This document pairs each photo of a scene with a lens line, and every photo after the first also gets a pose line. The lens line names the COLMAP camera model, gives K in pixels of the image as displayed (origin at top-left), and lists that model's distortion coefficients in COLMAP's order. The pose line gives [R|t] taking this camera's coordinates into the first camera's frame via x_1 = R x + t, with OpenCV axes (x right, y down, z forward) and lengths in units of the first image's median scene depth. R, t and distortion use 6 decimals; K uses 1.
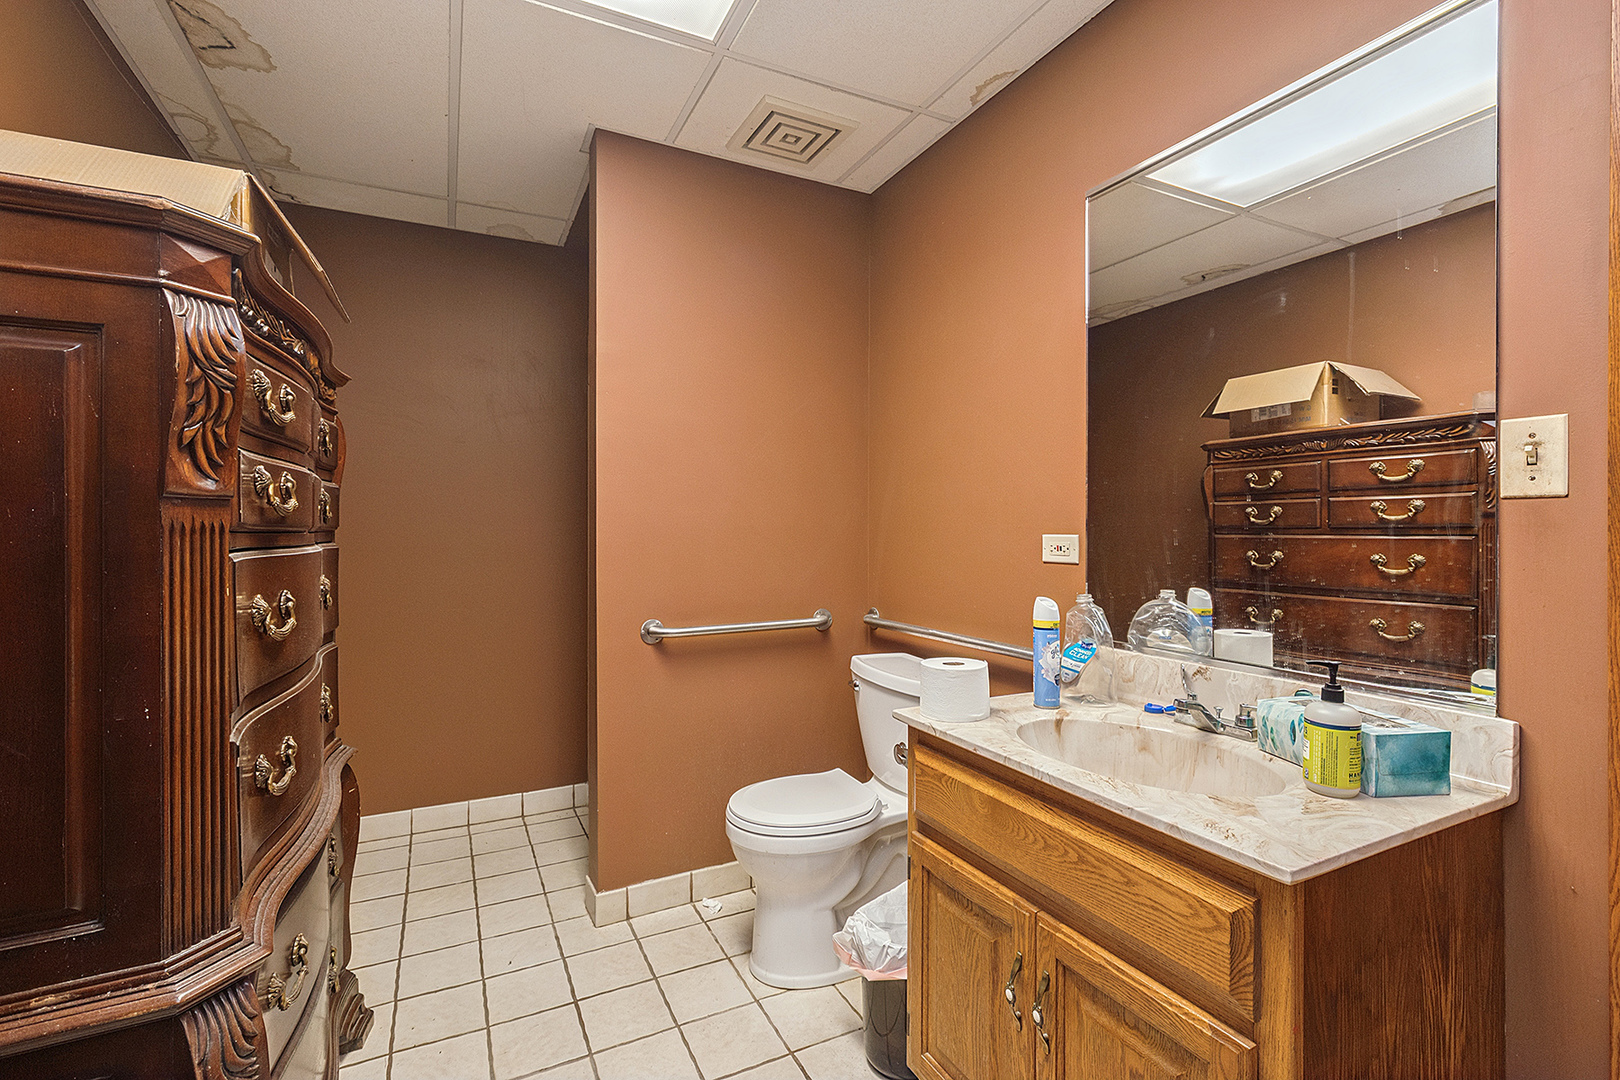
lens RADIAL K [[734.2, 0, 810.5], [0, 734.2, 536.4], [0, 0, 1]] dist [-0.003833, -0.000193]
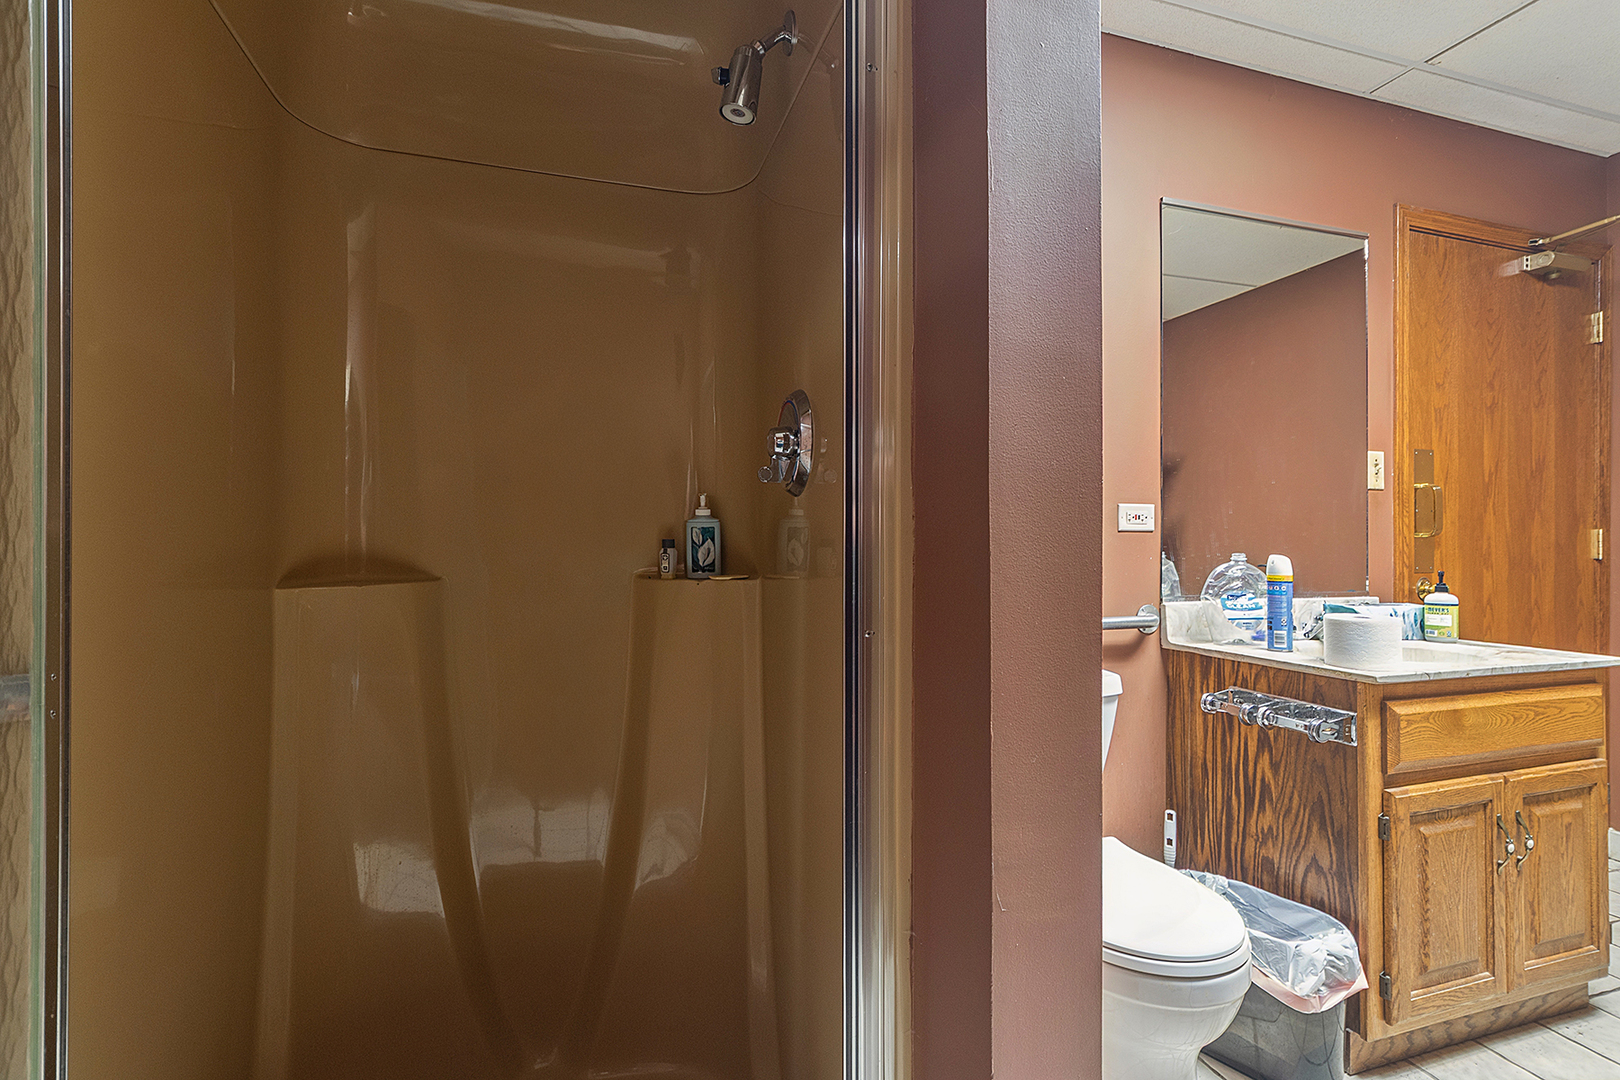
lens RADIAL K [[734.2, 0, 808.3], [0, 734.2, 535.9], [0, 0, 1]] dist [-0.003833, -0.000193]
pose [[0.163641, 0.005162, 0.986506, -1.179624], [0.007529, 0.999951, -0.006481, 0.070460], [-0.986491, 0.008488, 0.163594, 1.957631]]
